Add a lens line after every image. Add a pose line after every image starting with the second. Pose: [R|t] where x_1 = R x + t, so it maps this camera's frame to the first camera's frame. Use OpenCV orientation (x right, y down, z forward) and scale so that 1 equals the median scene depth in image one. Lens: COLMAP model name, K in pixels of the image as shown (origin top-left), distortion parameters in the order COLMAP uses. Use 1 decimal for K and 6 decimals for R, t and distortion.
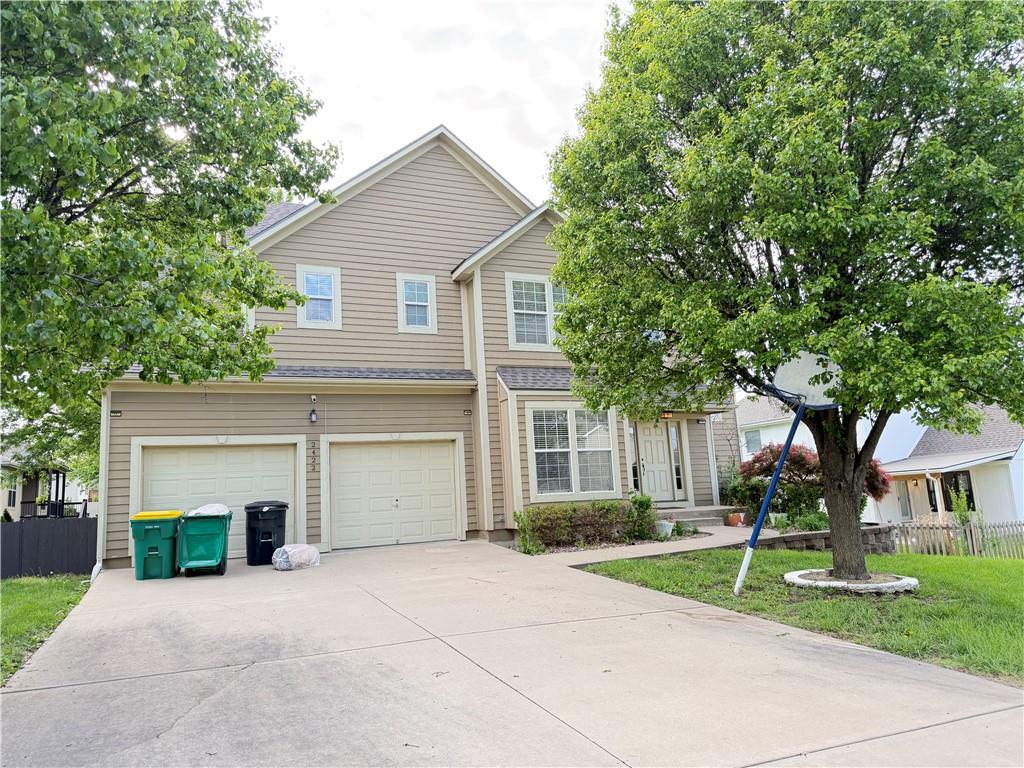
lens RADIAL K [[722.8, 0, 508.3], [0, 722.8, 385.6], [0, 0, 1]] dist [0.103187, -0.200253]
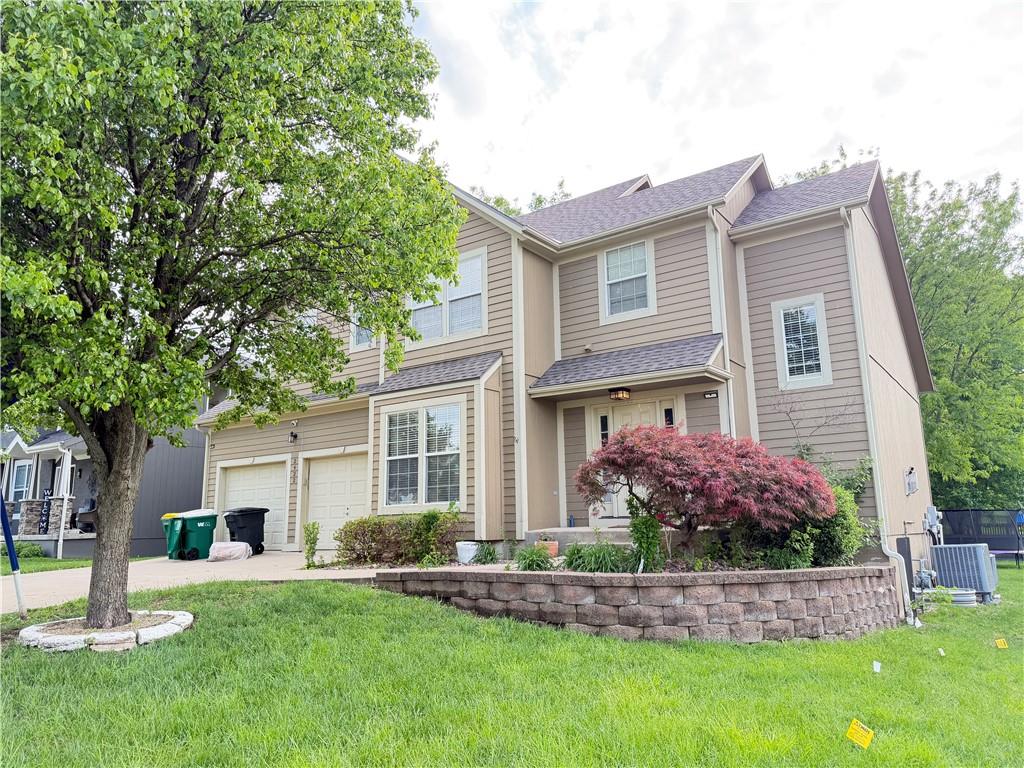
lens RADIAL K [[722.8, 0, 508.3], [0, 722.8, 385.6], [0, 0, 1]] dist [0.103187, -0.200253]
pose [[0.515550, -0.122713, -0.848027, 0.909046], [0.124244, 0.989938, -0.067716, 0.079328], [0.847804, -0.070451, 0.525609, 0.645158]]
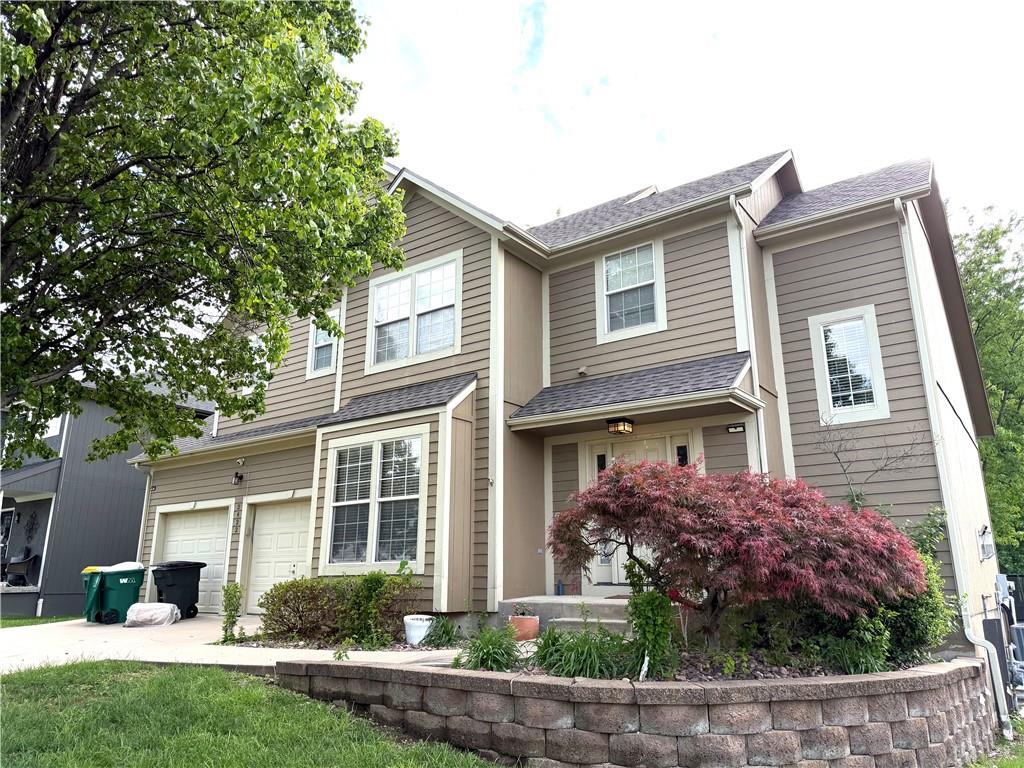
lens RADIAL K [[722.2, 0, 512.0], [0, 722.2, 384.0], [0, 0, 1]] dist [0.087249, -0.149216]
pose [[0.511780, -0.176513, -0.840788, 0.780733], [0.107990, 0.984121, -0.140871, 0.092735], [0.852302, -0.018702, 0.522715, 0.760638]]
